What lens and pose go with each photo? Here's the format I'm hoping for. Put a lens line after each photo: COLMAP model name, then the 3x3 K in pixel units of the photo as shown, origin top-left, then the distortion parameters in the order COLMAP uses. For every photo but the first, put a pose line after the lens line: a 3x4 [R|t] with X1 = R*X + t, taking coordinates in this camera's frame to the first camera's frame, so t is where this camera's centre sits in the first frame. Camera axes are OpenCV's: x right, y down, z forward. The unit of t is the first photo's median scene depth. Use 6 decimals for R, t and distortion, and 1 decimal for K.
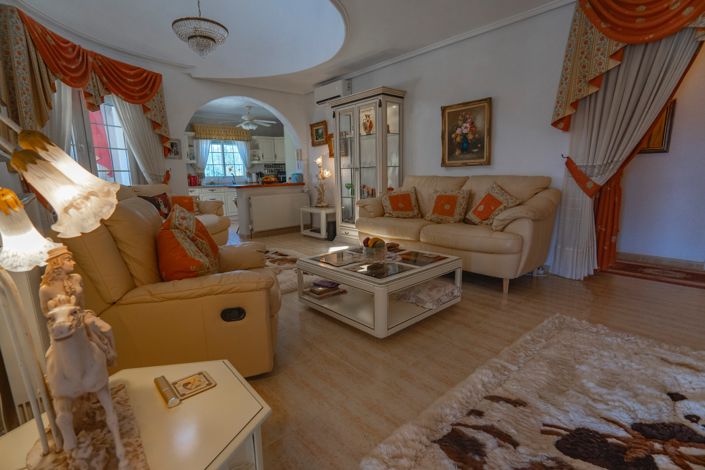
lens RADIAL K [[330.8, 0, 351.9], [0, 330.8, 227.5], [0, 0, 1]] dist [-0.014844, 0.000630]
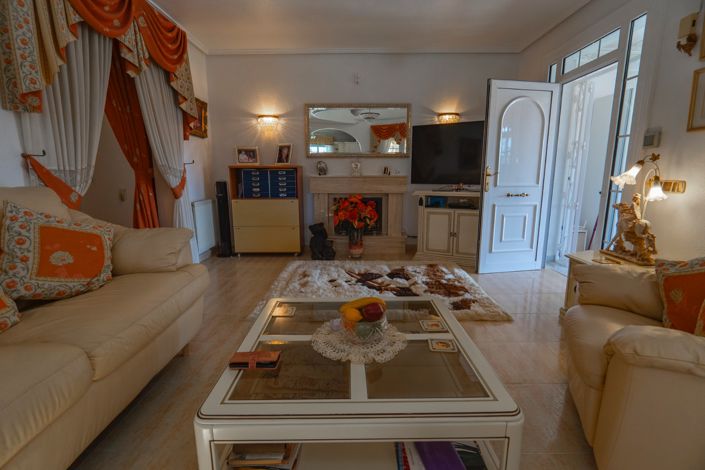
lens RADIAL K [[341.3, 0, 352.1], [0, 341.3, 237.4], [0, 0, 1]] dist [-0.020610, 0.009037]
pose [[-0.743522, -0.098833, 0.661367, -0.143822], [0.127264, 0.950028, 0.285043, -0.118022], [-0.656489, 0.296105, -0.693789, 0.747653]]
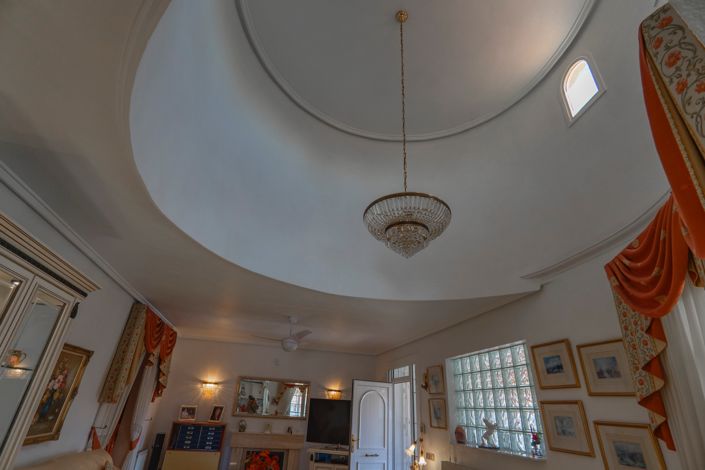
lens RADIAL K [[341.3, 0, 352.1], [0, 341.3, 237.4], [0, 0, 1]] dist [-0.020610, 0.009037]
pose [[-0.892628, 0.184720, 0.411209, -0.481044], [0.043628, 0.943308, -0.329039, -0.280425], [-0.448677, -0.275769, -0.850082, 1.210044]]
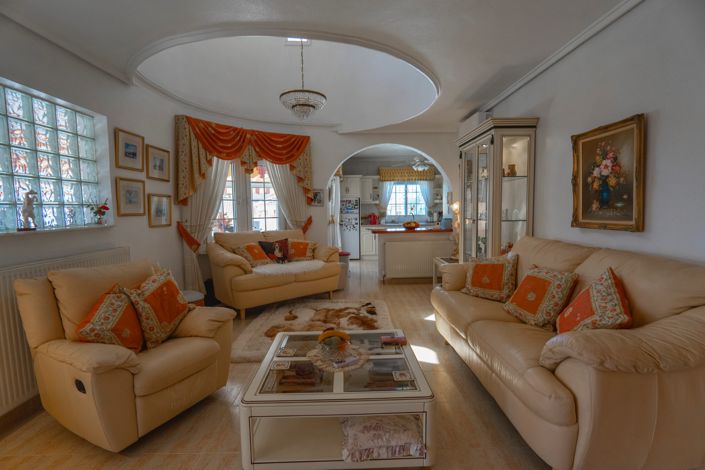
lens RADIAL K [[334.7, 0, 357.4], [0, 334.7, 229.1], [0, 0, 1]] dist [-0.018236, 0.007905]
pose [[0.766839, 0.050687, -0.639835, 0.334812], [-0.103765, 0.993554, -0.045653, -0.097773], [0.633397, 0.101401, 0.767155, 0.220562]]
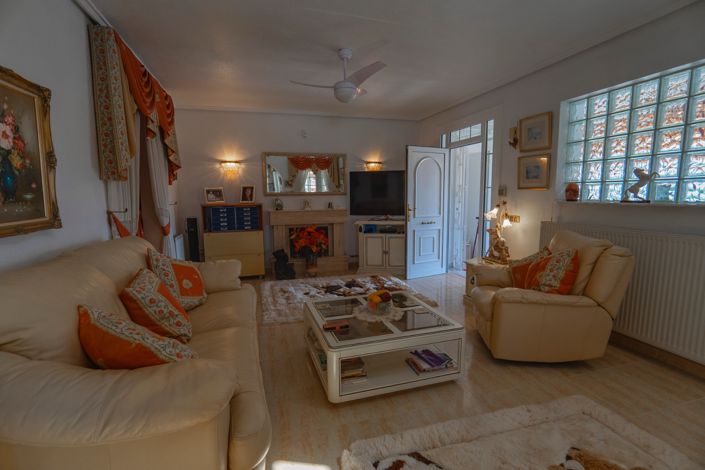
lens RADIAL K [[341.3, 0, 352.1], [0, 341.3, 237.4], [0, 0, 1]] dist [-0.020610, 0.009037]
pose [[-0.905632, -0.021482, 0.423519, -0.152508], [0.099807, 0.959863, 0.262109, -0.215577], [-0.412151, 0.279645, -0.867139, 1.029347]]
